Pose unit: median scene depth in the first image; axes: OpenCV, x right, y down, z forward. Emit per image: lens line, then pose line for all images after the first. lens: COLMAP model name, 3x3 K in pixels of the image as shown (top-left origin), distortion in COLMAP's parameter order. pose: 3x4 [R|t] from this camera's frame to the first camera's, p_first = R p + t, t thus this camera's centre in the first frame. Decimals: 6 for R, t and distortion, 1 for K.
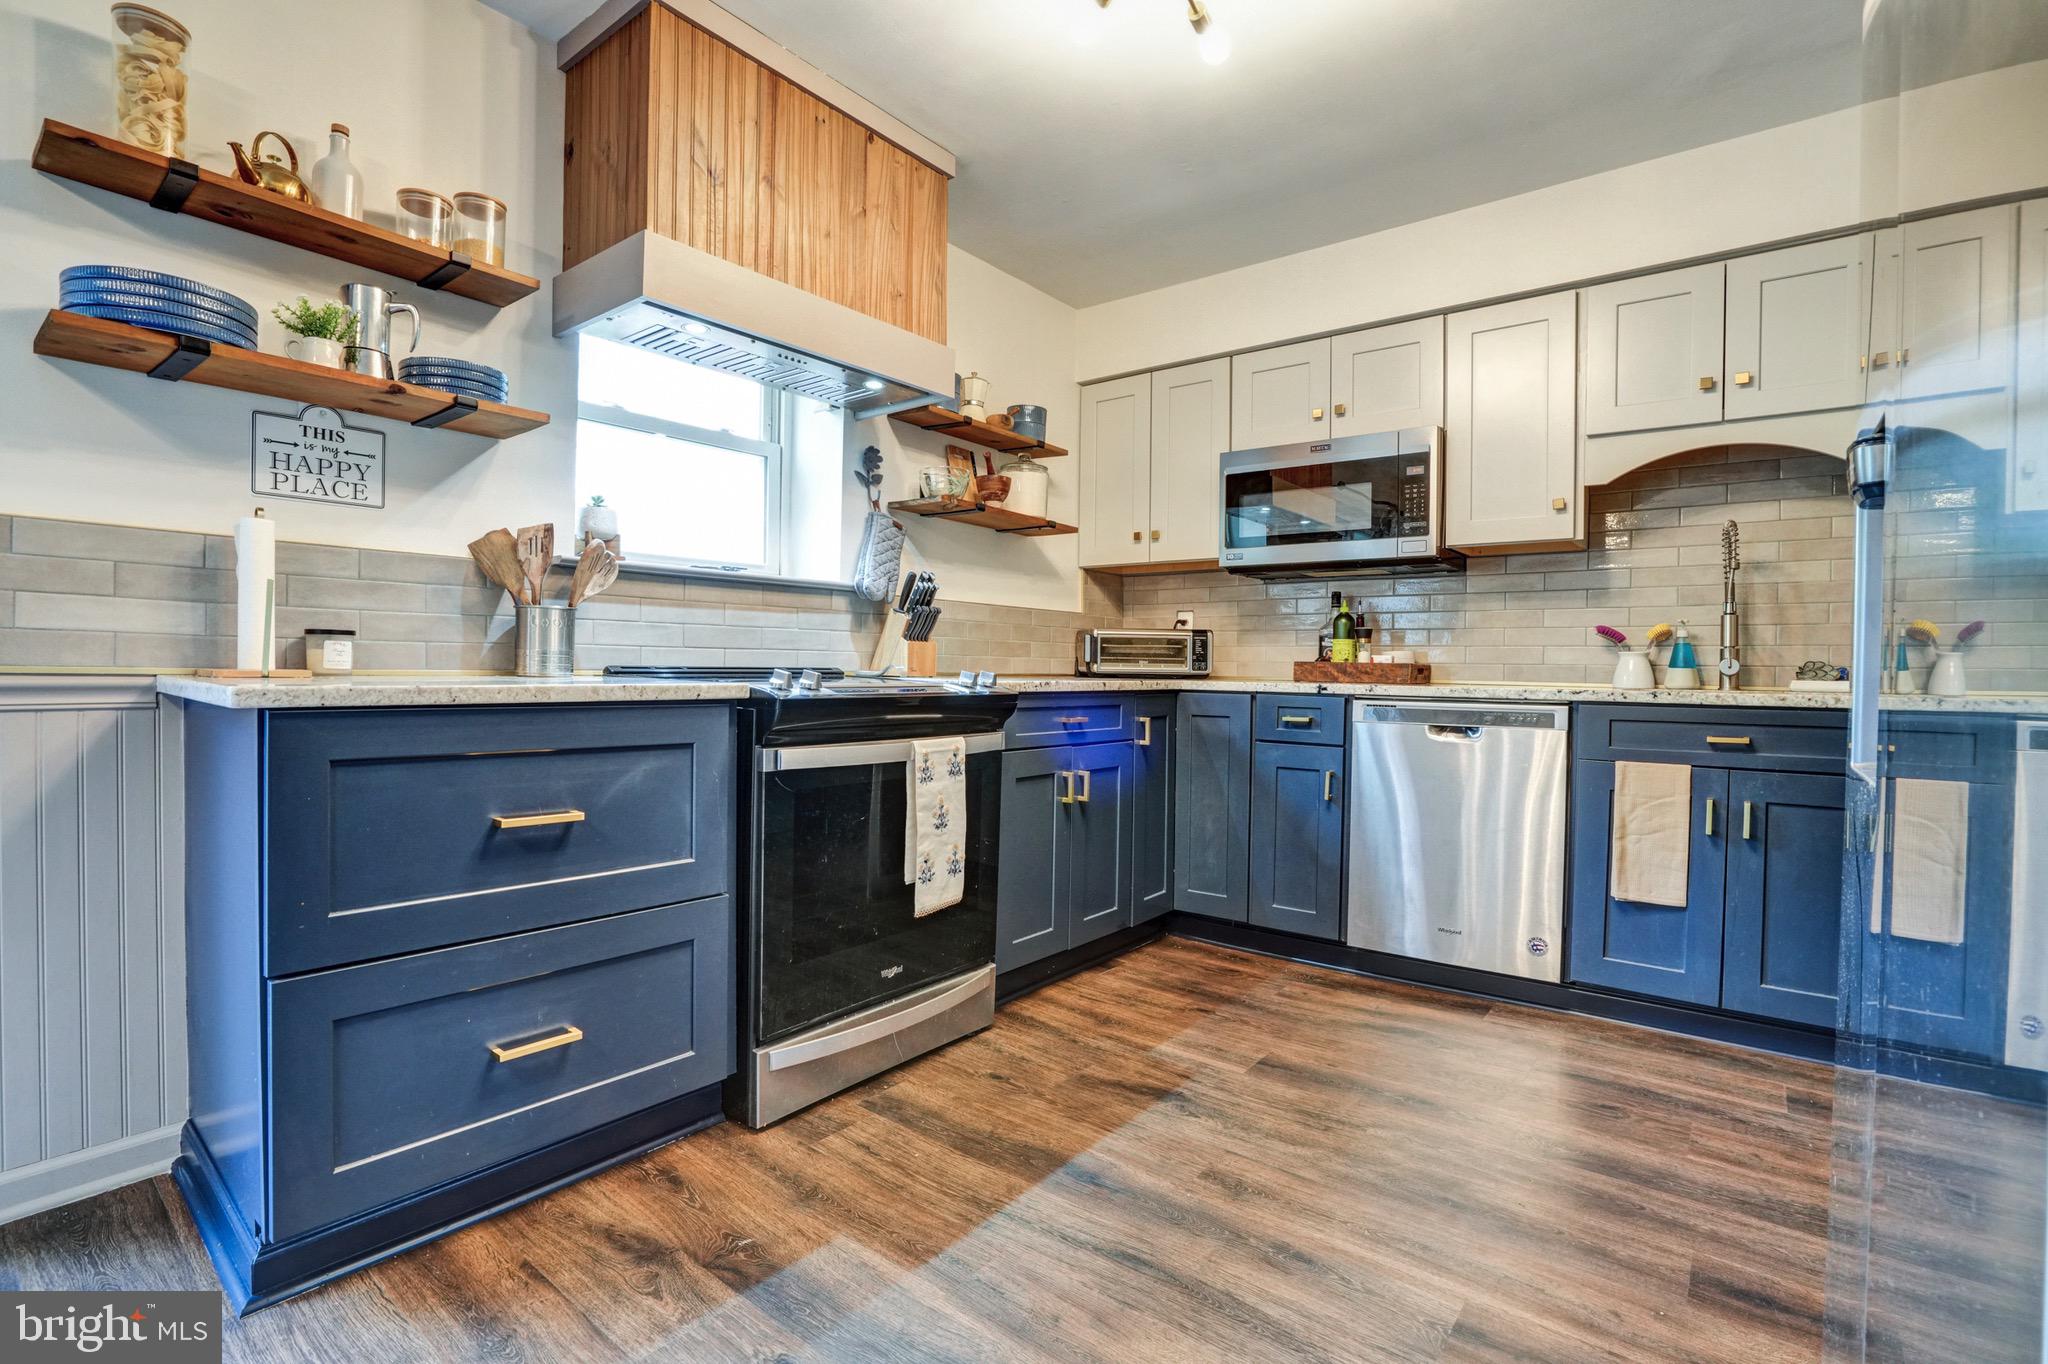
lens RADIAL K [[963.9, 0, 1024.0], [0, 963.9, 682.0], [0, 0, 1]] dist [0.000627, 0.000090]
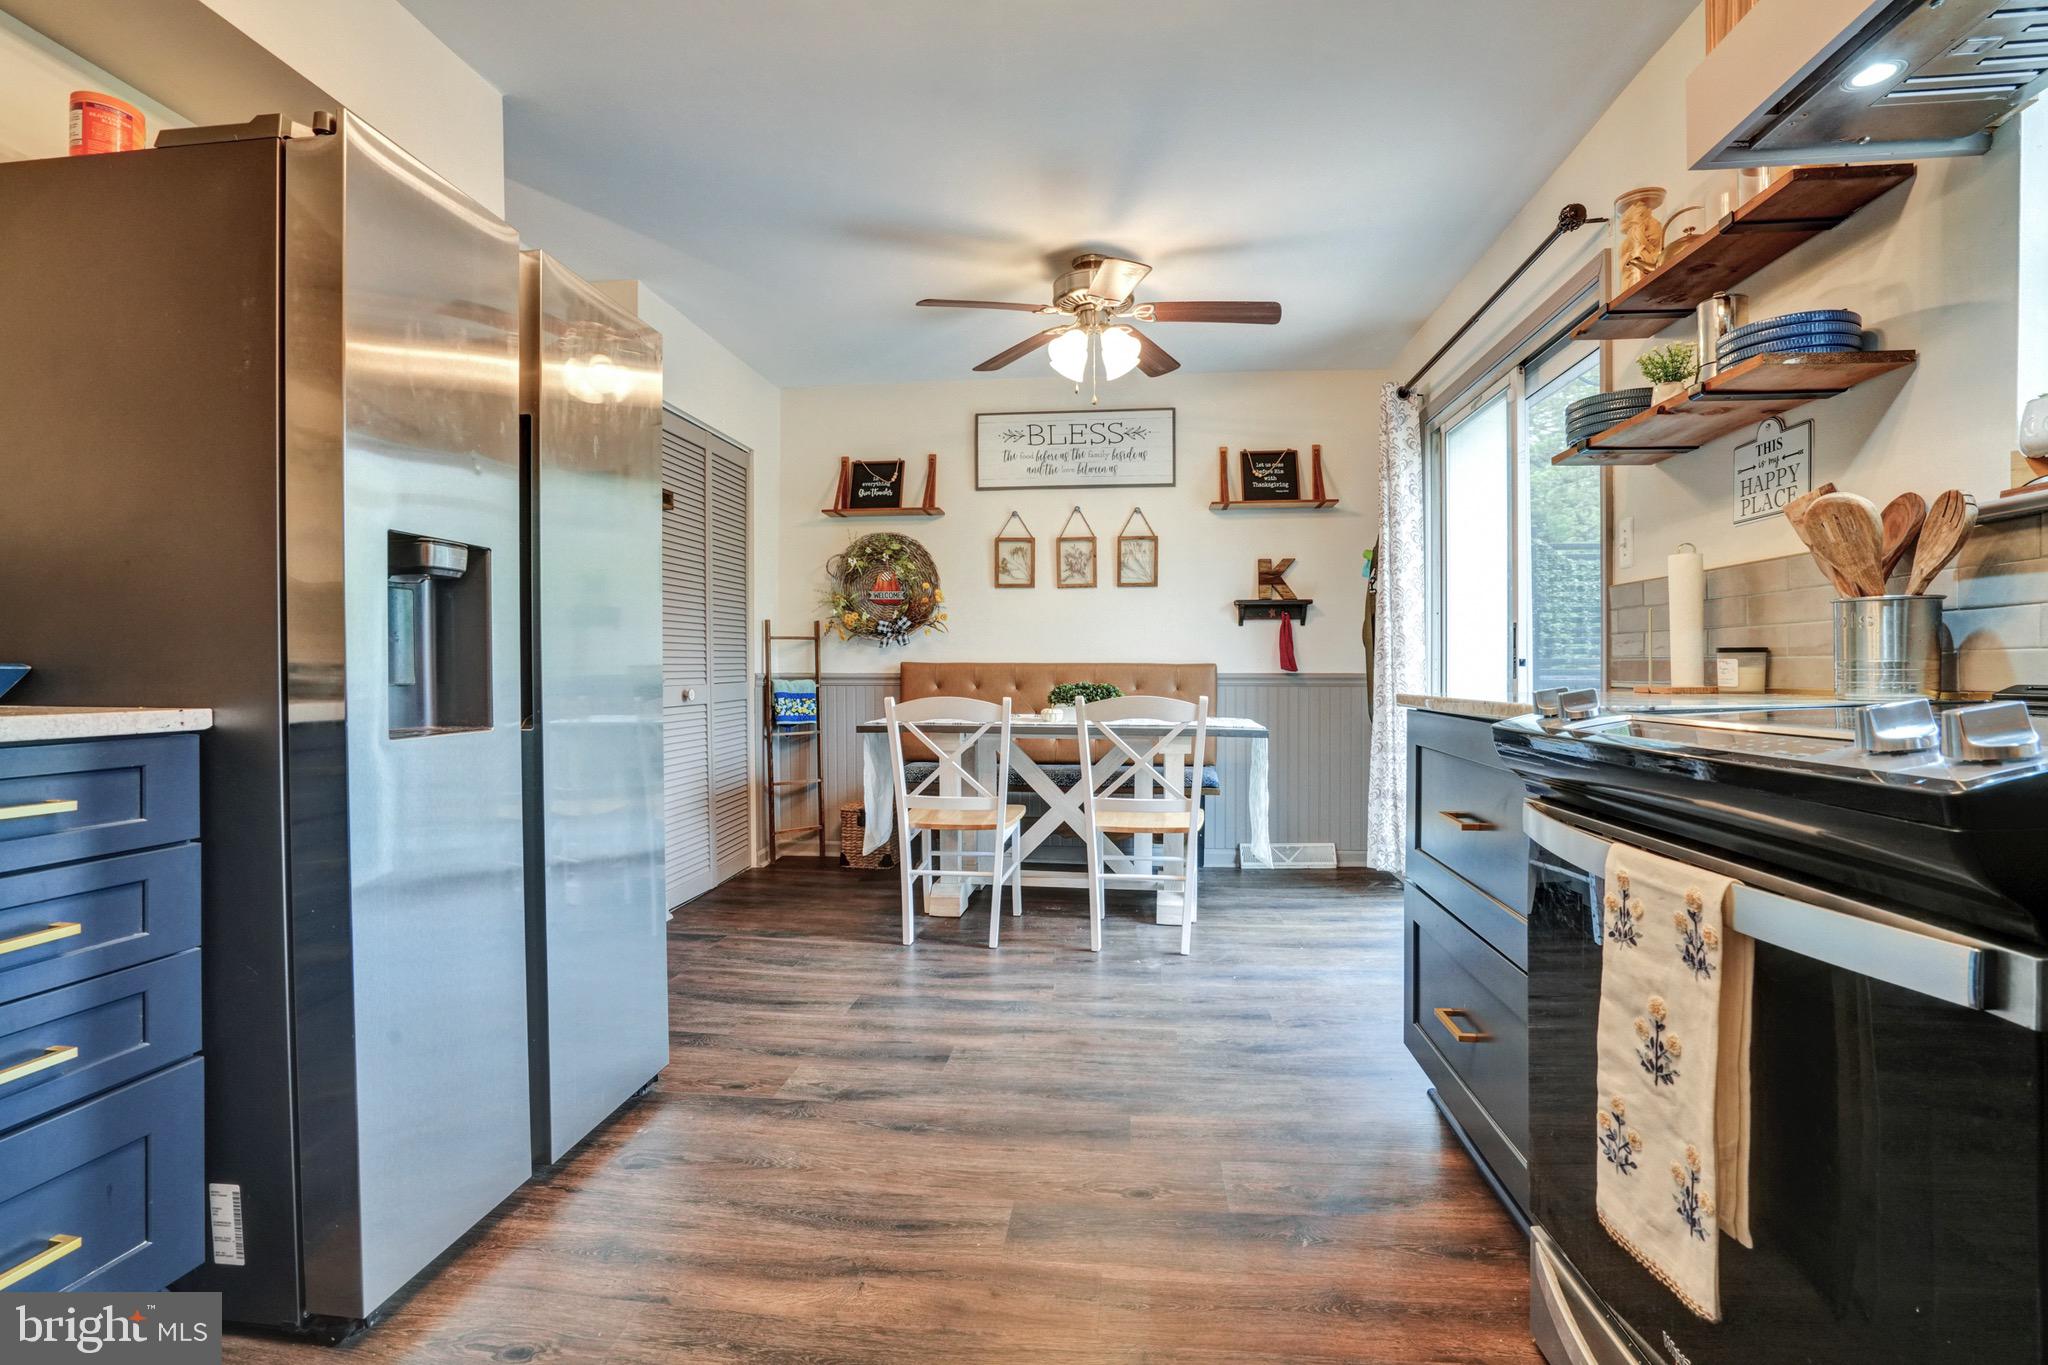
lens RADIAL K [[938.4, 0, 1016.6], [0, 938.4, 678.5], [0, 0, 1]] dist [-0.052344, 0.017158]
pose [[-0.843629, -0.009388, -0.536845, 0.405685], [-0.015526, 0.999856, 0.006914, -0.017101], [0.536702, 0.014168, -0.843653, 1.363031]]
